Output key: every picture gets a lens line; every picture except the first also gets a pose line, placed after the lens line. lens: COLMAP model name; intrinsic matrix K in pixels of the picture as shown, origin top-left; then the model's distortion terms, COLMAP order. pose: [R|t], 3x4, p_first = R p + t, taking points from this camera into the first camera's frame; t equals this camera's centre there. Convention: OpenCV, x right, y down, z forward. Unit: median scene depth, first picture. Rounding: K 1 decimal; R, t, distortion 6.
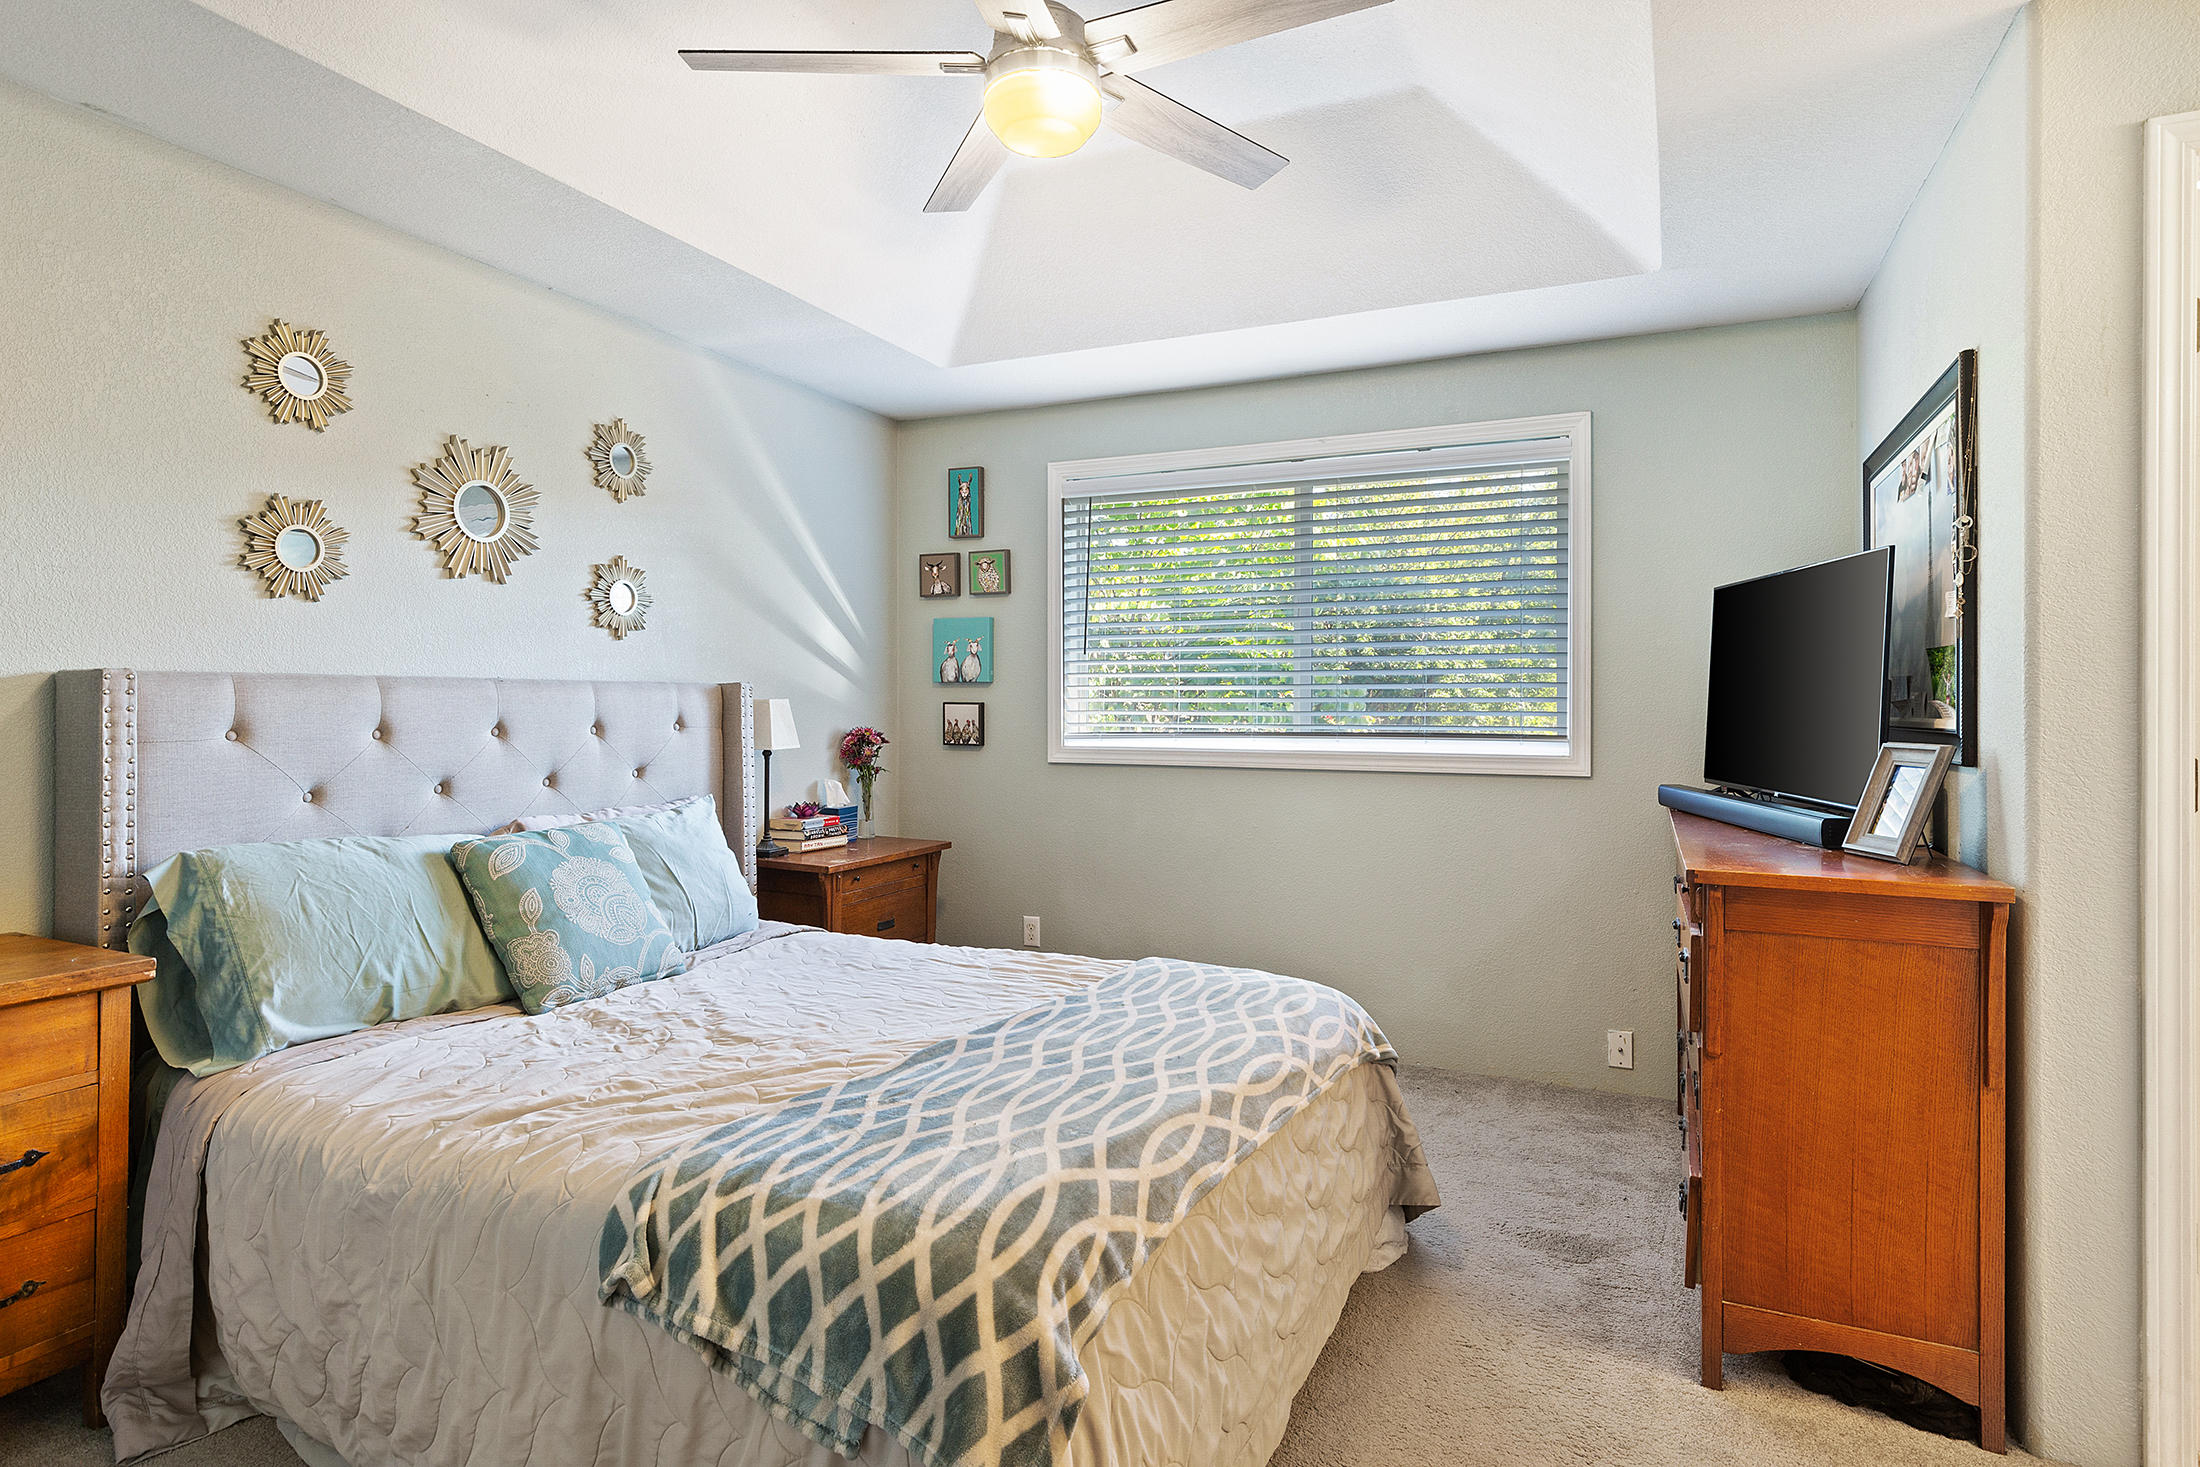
lens RADIAL K [[1141.2, 0, 1120.5], [0, 1141.2, 697.6], [0, 0, 1]] dist [-0.000553, 0.000365]
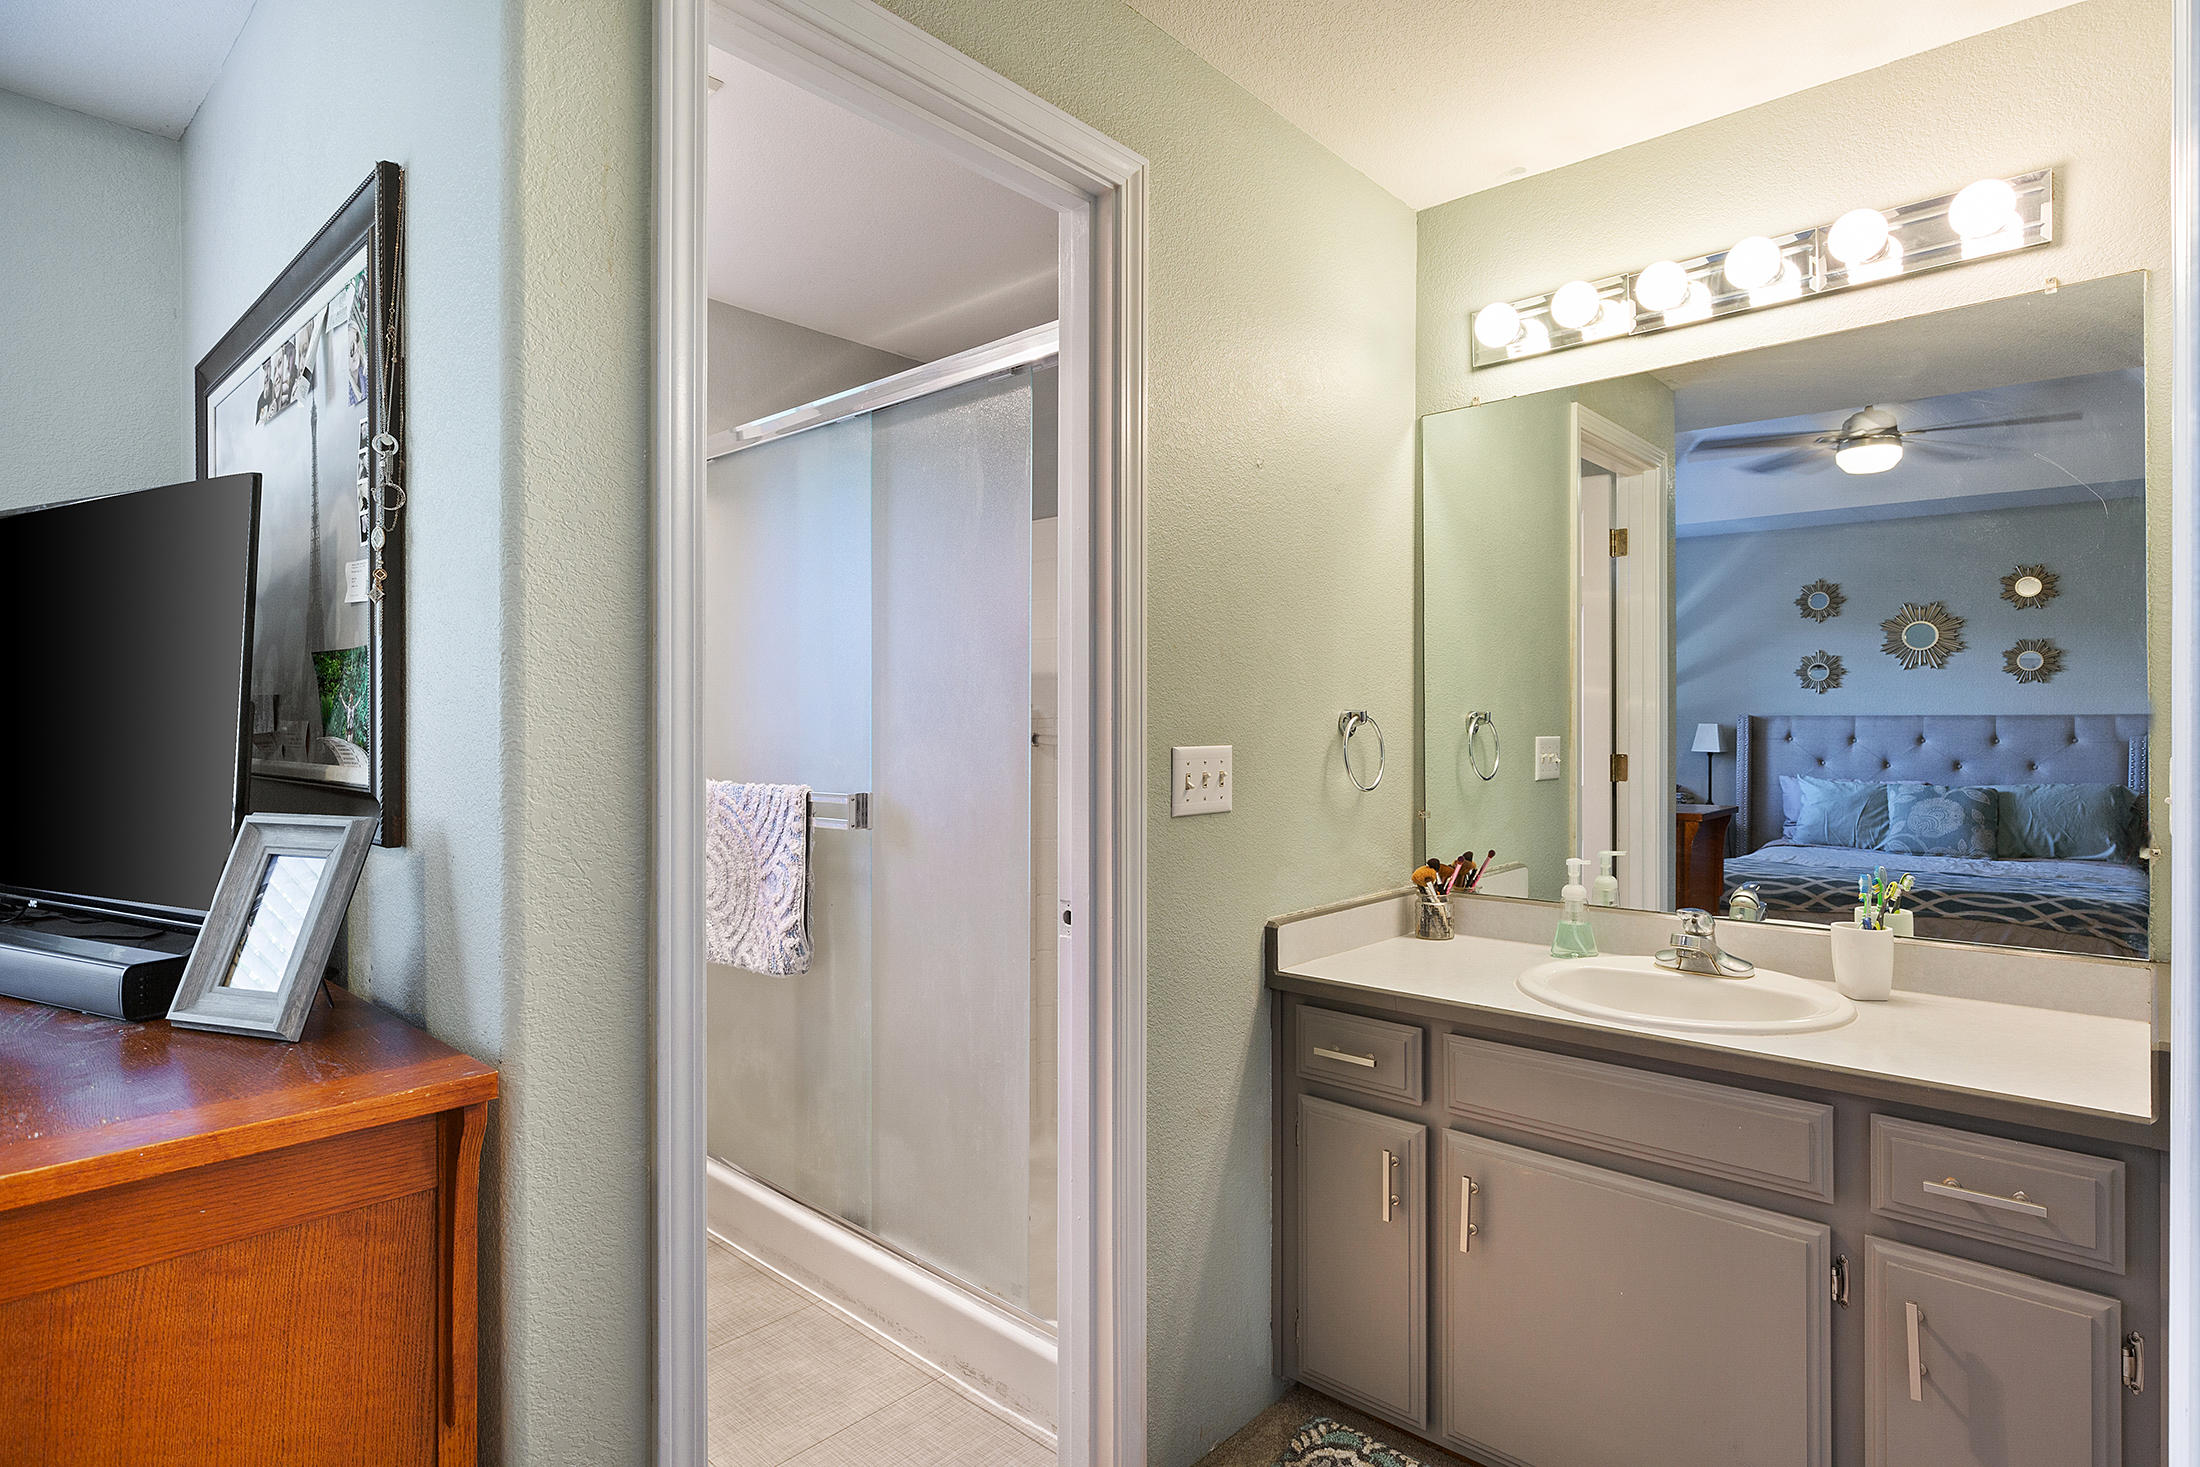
lens RADIAL K [[1141.2, 0, 1101.8], [0, 1141.2, 723.1], [0, 0, 1]] dist [-0.000553, 0.000365]
pose [[0.309298, -0.005753, 0.950948, 0.272715], [-0.002715, 0.999972, 0.006932, -0.010749], [-0.950961, -0.004726, 0.309274, 0.438049]]
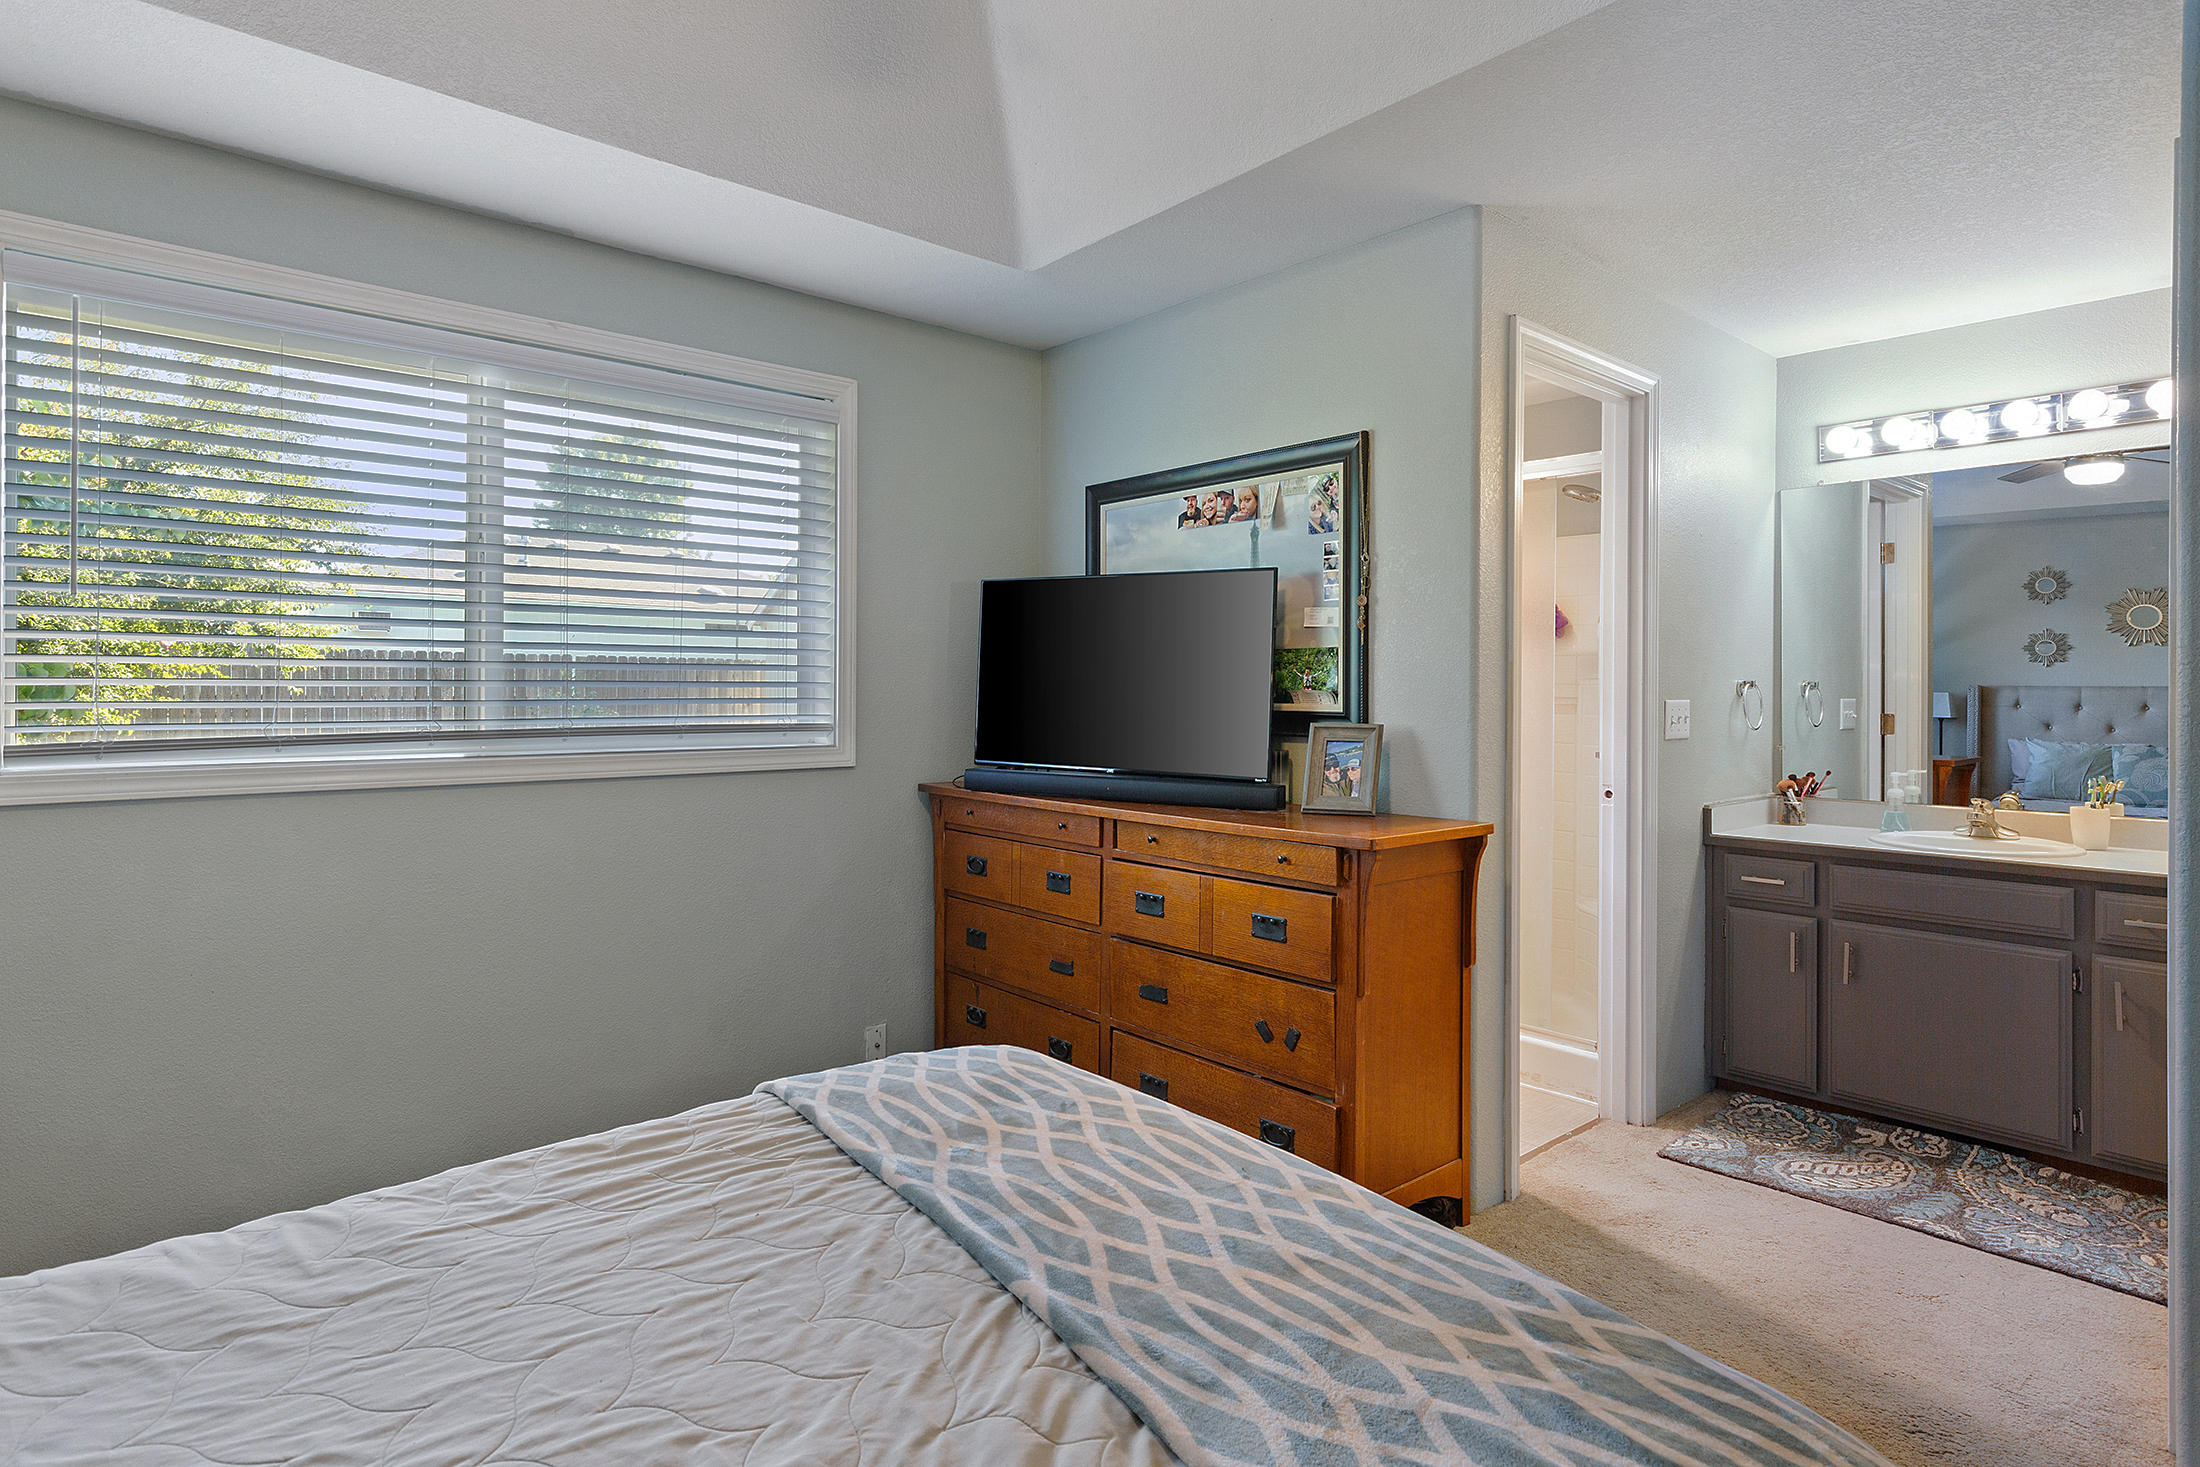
lens RADIAL K [[1141.2, 0, 1115.3], [0, 1141.2, 682.8], [0, 0, 1]] dist [-0.000553, 0.000365]
pose [[0.418284, 0.002028, 0.908314, -0.600587], [-0.008275, 0.999965, 0.001578, -0.006578], [-0.908278, -0.008176, 0.418286, 0.687417]]
